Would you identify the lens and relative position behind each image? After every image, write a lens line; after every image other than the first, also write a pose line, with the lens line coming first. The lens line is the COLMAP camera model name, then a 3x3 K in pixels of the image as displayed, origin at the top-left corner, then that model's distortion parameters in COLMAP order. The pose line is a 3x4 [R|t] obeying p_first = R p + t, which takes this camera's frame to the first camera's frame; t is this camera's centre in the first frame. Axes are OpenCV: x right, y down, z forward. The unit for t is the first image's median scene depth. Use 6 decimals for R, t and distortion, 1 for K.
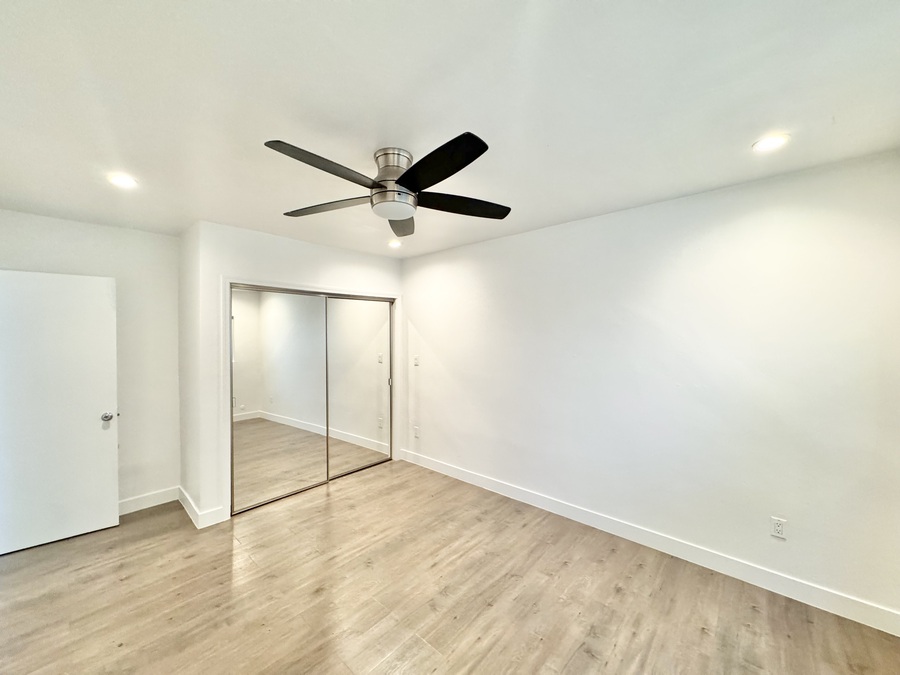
lens RADIAL K [[356.4, 0, 449.8], [0, 356.4, 337.0], [0, 0, 1]] dist [-0.002630, 0.000077]
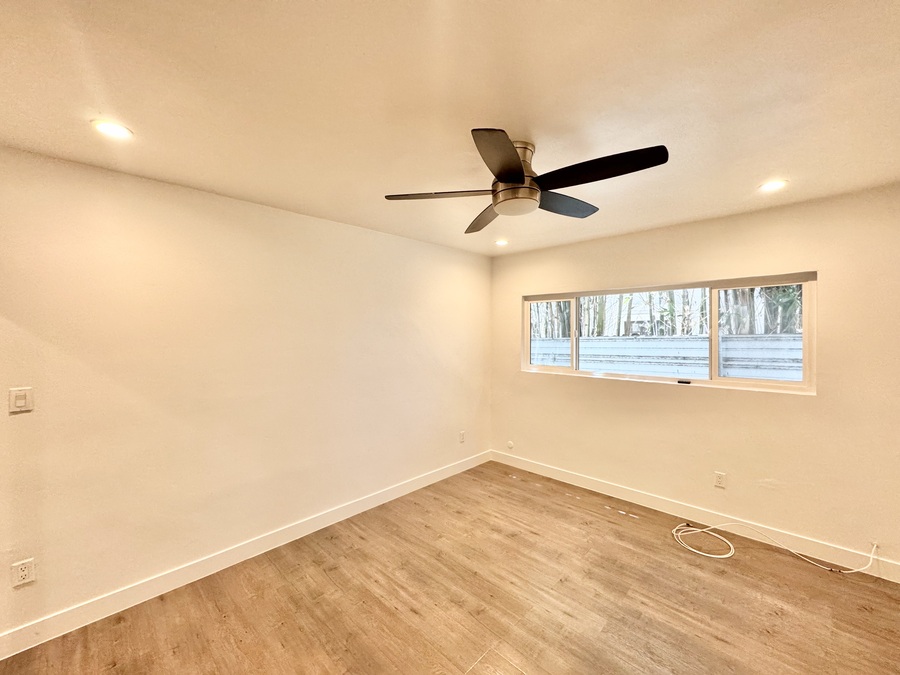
lens RADIAL K [[356.4, 0, 449.9], [0, 356.4, 334.5], [0, 0, 1]] dist [-0.002630, 0.000077]
pose [[0.038027, 0.000489, 0.999277, -0.830988], [0.009443, 0.999955, -0.000849, -0.008368], [-0.999232, 0.009468, 0.038021, 0.833092]]
